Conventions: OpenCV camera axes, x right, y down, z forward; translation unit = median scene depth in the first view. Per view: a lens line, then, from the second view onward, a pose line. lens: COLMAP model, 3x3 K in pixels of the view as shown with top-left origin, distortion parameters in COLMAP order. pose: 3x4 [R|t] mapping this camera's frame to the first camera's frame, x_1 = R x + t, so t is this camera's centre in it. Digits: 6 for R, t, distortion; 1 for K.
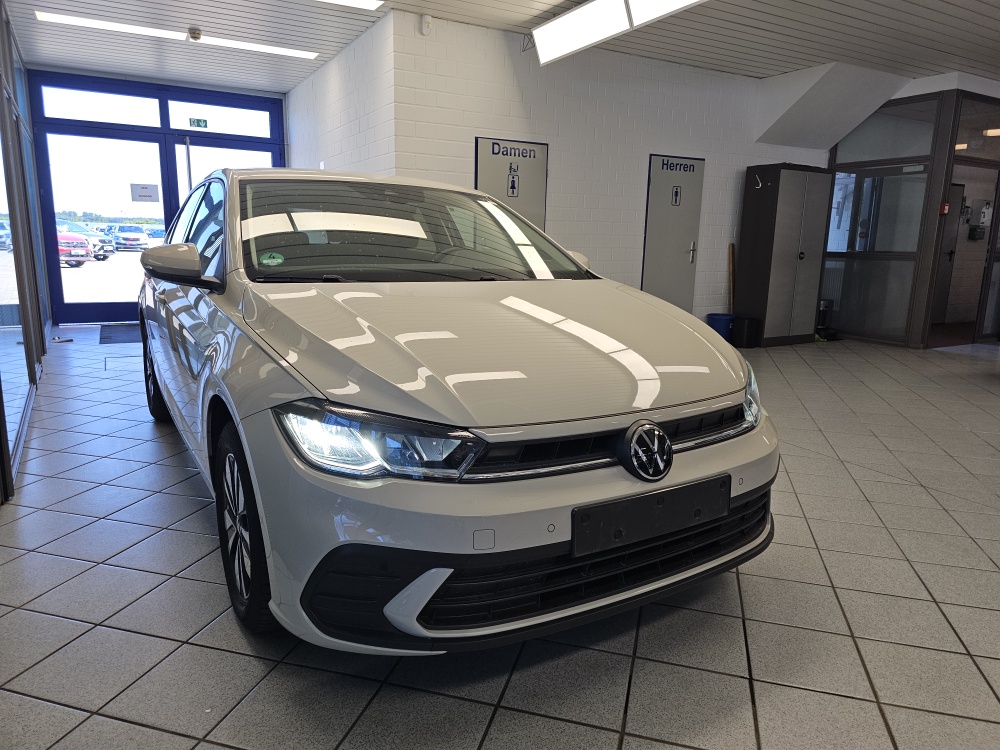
lens RADIAL K [[669.0, 0, 505.2], [0, 669.0, 377.4], [0, 0, 1]] dist [0.035843, -0.040344]
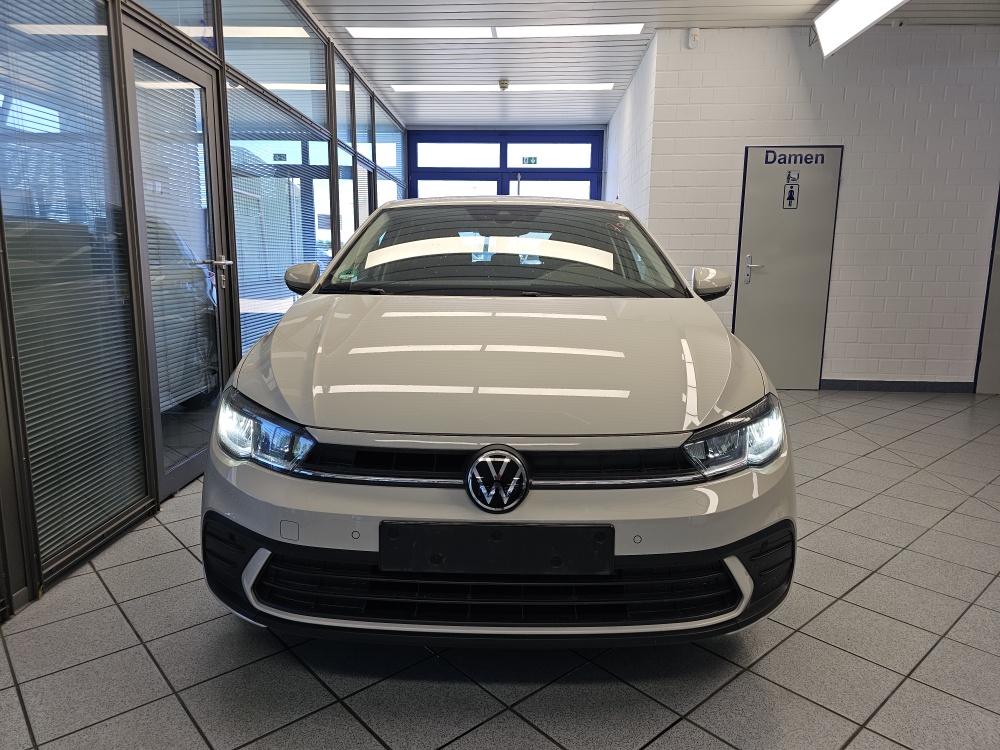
lens RADIAL K [[670.9, 0, 500.0], [0, 670.9, 375.0], [0, 0, 1]] dist [0.008417, 0.004672]
pose [[0.839244, 0.077334, -0.538227, 0.187033], [-0.097081, 0.995241, -0.008377, -0.006433], [0.535018, 0.059282, 0.842758, 0.060320]]
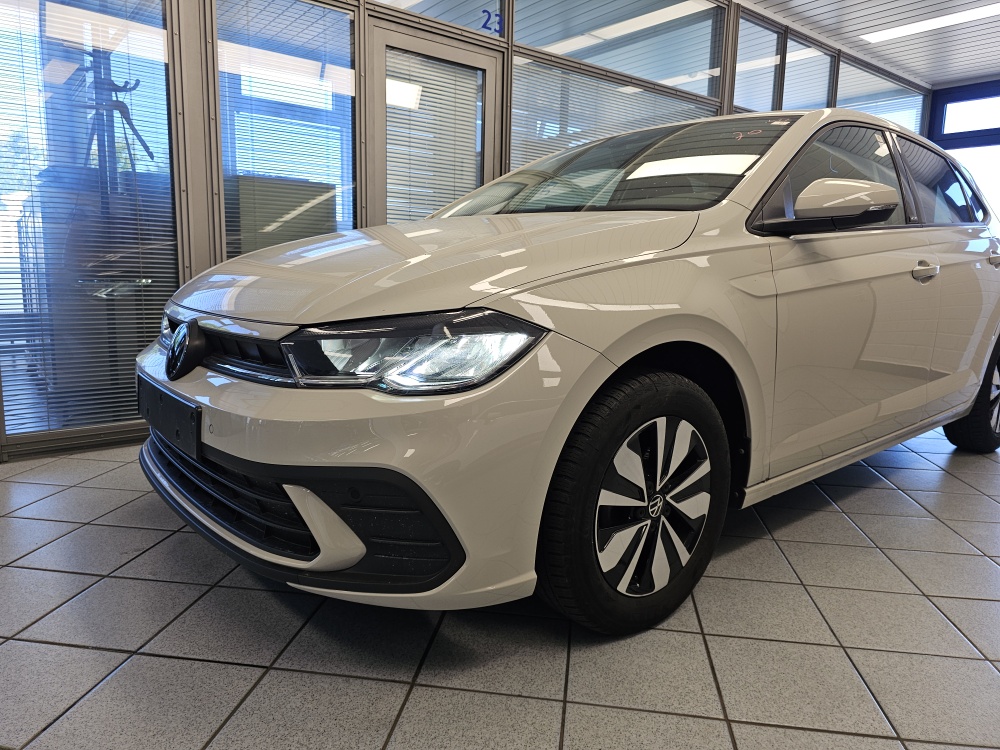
lens RADIAL K [[680.1, 0, 501.0], [0, 680.1, 364.6], [0, 0, 1]] dist [0.027312, -0.034330]
pose [[0.127156, 0.124858, -0.983993, 0.333728], [-0.214071, 0.972120, 0.095689, -0.016547], [0.968507, 0.198476, 0.150339, 0.348649]]
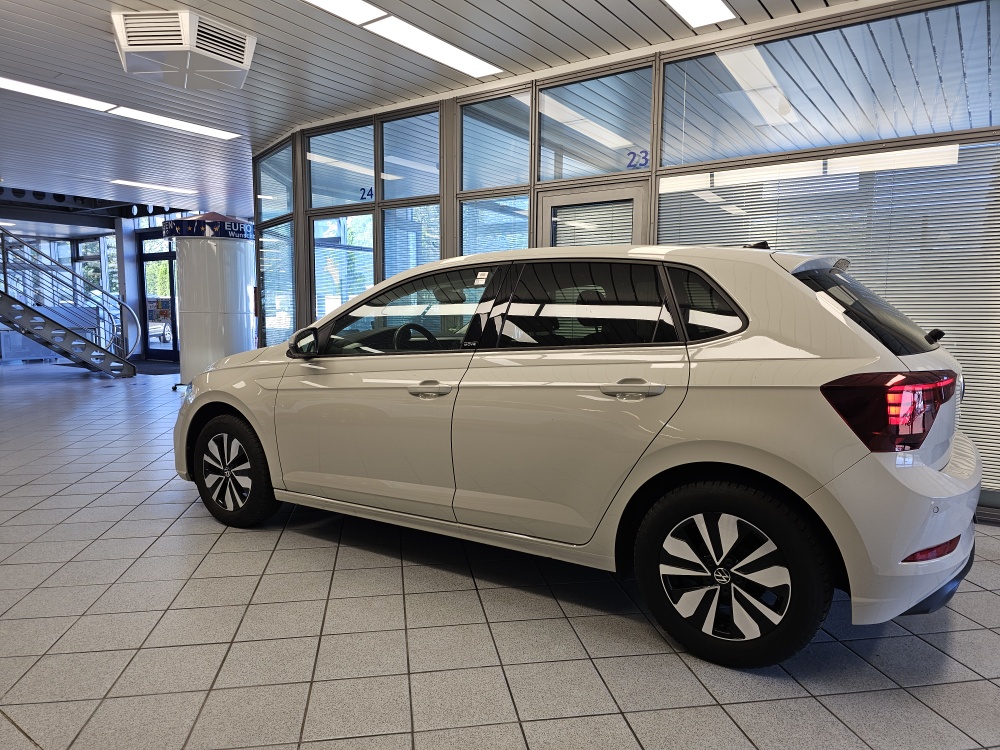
lens RADIAL K [[680.1, 0, 501.0], [0, 680.1, 364.6], [0, 0, 1]] dist [0.027312, -0.034330]
pose [[-0.905296, 0.009273, -0.424681, 0.137528], [-0.107907, 0.961946, 0.251030, -0.214206], [0.410848, 0.273083, -0.869845, 1.027934]]
